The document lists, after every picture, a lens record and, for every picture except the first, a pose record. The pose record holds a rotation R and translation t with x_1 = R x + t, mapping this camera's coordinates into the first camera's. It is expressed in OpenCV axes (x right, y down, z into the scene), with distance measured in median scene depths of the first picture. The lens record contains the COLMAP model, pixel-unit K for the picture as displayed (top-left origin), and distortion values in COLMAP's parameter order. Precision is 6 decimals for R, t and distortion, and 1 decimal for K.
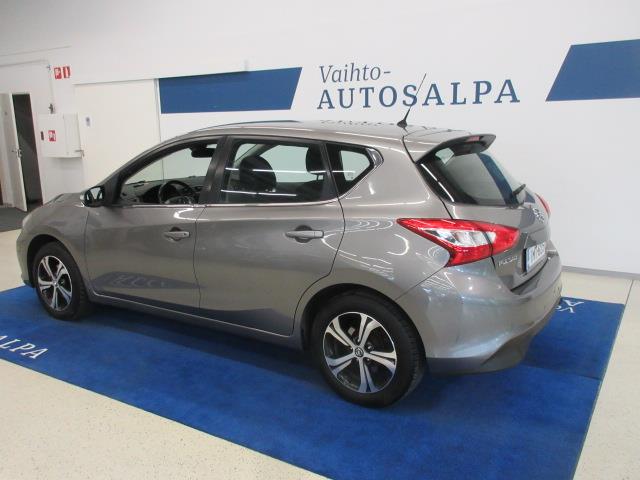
lens RADIAL K [[560.1, 0, 322.7], [0, 560.1, 242.8], [0, 0, 1]] dist [0.026715, -0.018388]
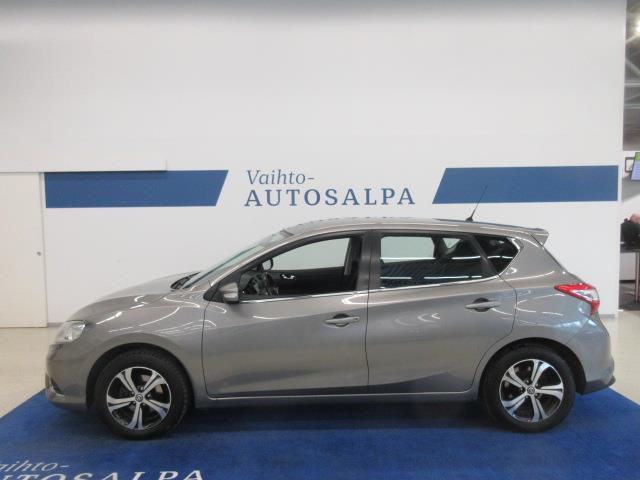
lens RADIAL K [[476.6, 0, 323.6], [0, 476.6, 239.9], [0, 0, 1]] dist [0.003432, -0.002921]
pose [[0.835084, -0.026210, 0.549498, -0.630540], [0.113529, 0.985574, -0.125521, -0.045426], [-0.538281, 0.167205, 0.826013, 0.183251]]
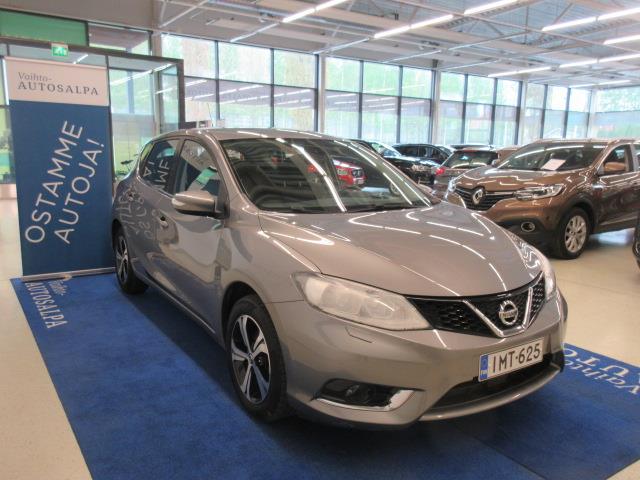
lens RADIAL K [[524.5, 0, 322.8], [0, 524.5, 241.7], [0, 0, 1]] dist [0.040443, -0.022670]
pose [[-0.917533, -0.068495, 0.391717, -0.557032], [0.079021, 0.934005, 0.348411, -0.324761], [-0.389730, 0.350632, -0.851568, 1.734573]]
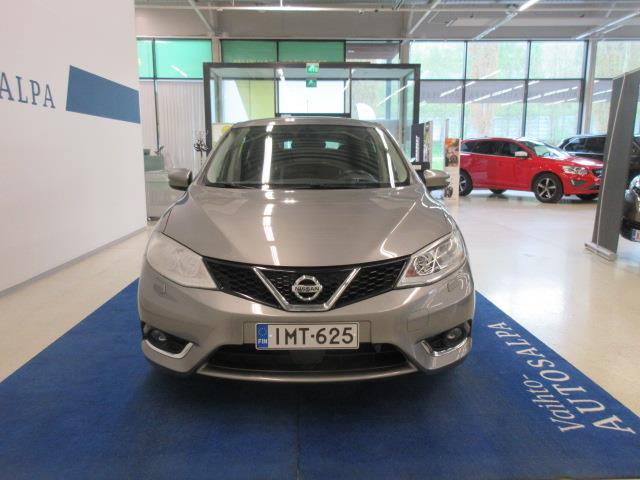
lens RADIAL K [[524.5, 0, 323.8], [0, 524.5, 241.3], [0, 0, 1]] dist [0.040443, -0.022670]
pose [[-0.565601, -0.119373, 0.815994, -0.945906], [0.180239, 0.947653, 0.263566, -0.233292], [-0.804742, 0.296147, -0.514478, 1.471078]]
